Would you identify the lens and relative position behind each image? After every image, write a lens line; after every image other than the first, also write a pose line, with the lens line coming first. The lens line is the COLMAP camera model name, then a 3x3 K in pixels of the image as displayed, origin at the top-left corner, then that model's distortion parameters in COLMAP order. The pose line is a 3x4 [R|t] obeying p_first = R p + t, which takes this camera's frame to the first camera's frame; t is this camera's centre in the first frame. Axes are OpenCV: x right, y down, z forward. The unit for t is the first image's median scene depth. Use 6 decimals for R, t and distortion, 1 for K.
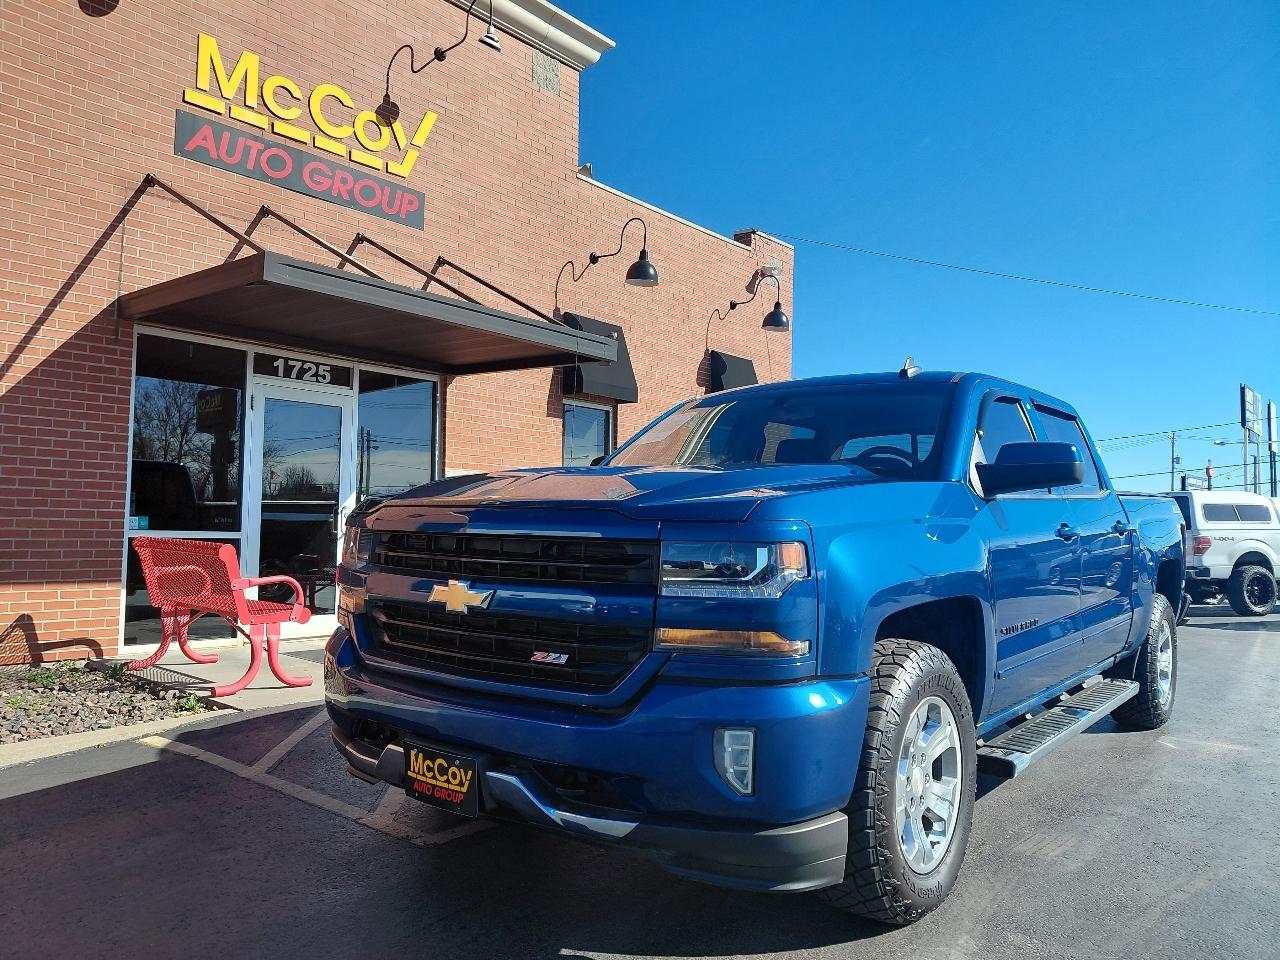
lens RADIAL K [[964.1, 0, 652.0], [0, 964.1, 482.9], [0, 0, 1]] dist [0.030521, -0.057864]
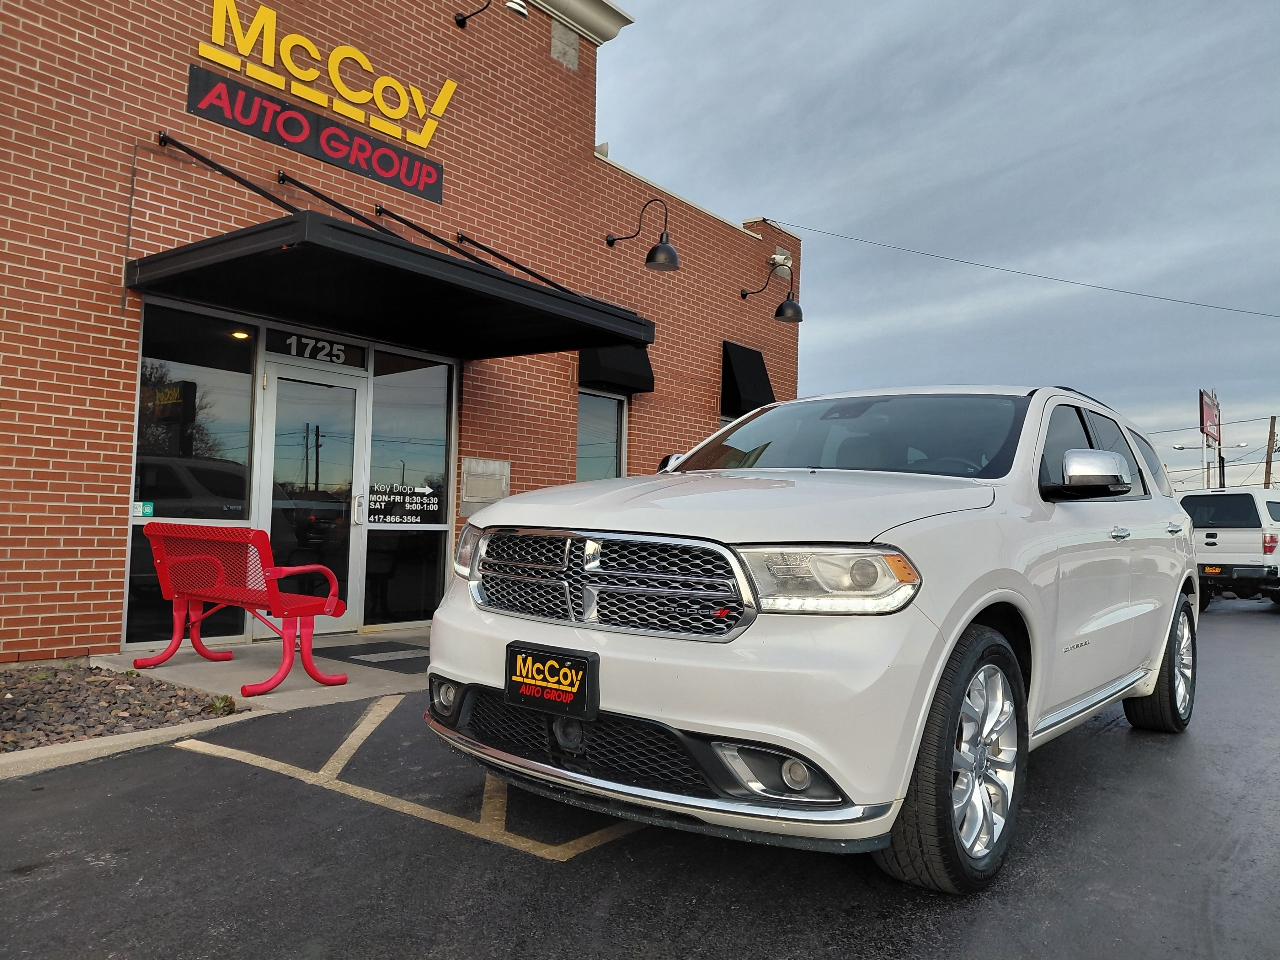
lens RADIAL K [[964.1, 0, 658.9], [0, 964.1, 476.3], [0, 0, 1]] dist [0.030521, -0.057864]
pose [[0.998749, 0.007395, 0.049459, -0.076244], [-0.007016, 0.999945, -0.007844, 0.012203], [-0.049514, 0.007487, 0.998745, 0.049248]]
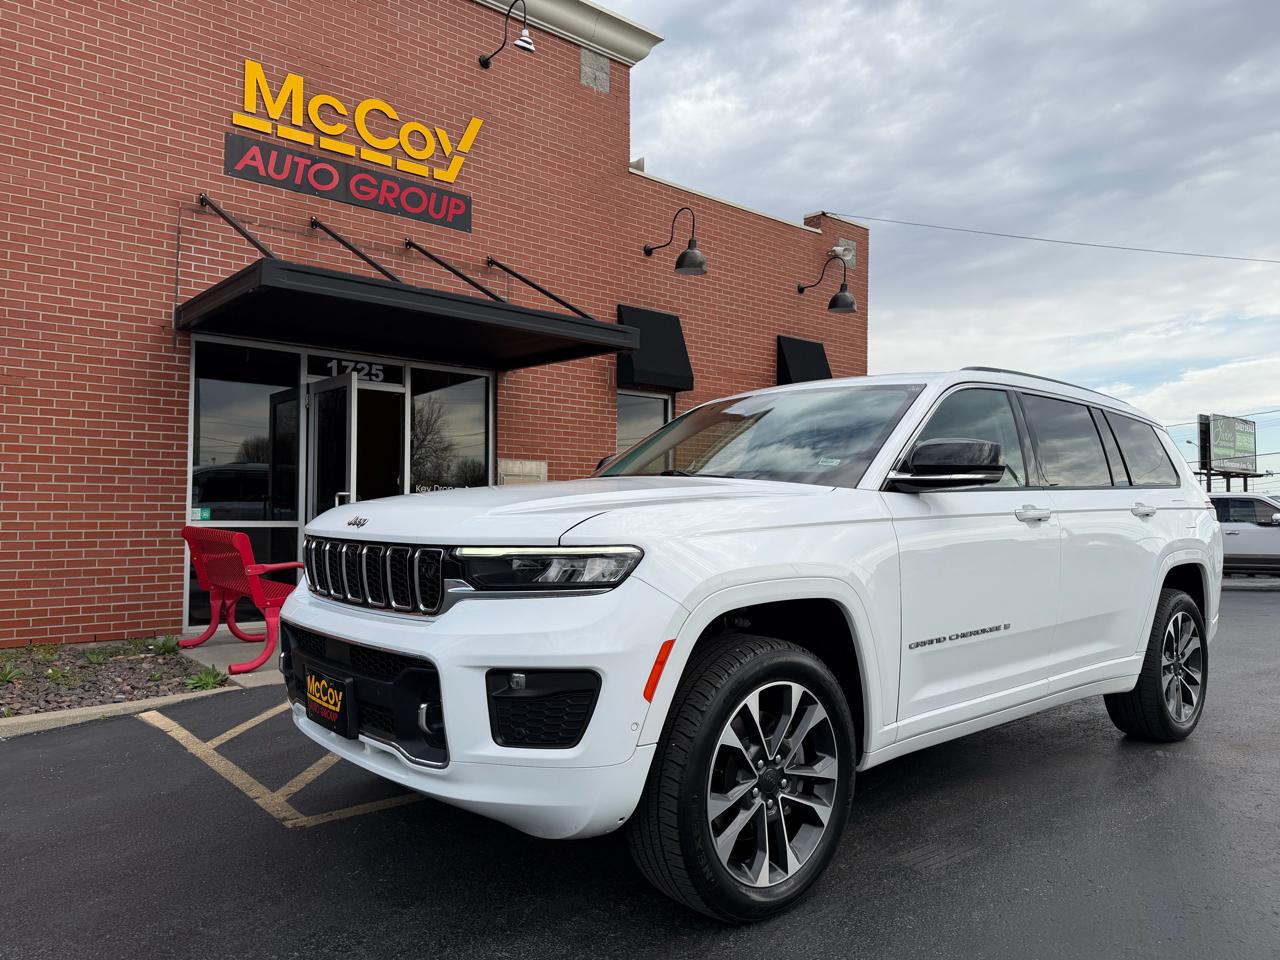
lens RADIAL K [[916.5, 0, 644.4], [0, 916.5, 483.7], [0, 0, 1]] dist [0.029225, -0.036324]
pose [[0.986455, -0.018533, -0.162979, 0.119747], [0.020769, 0.999712, 0.012025, 0.004055], [0.162709, -0.015247, 0.986556, 0.045933]]
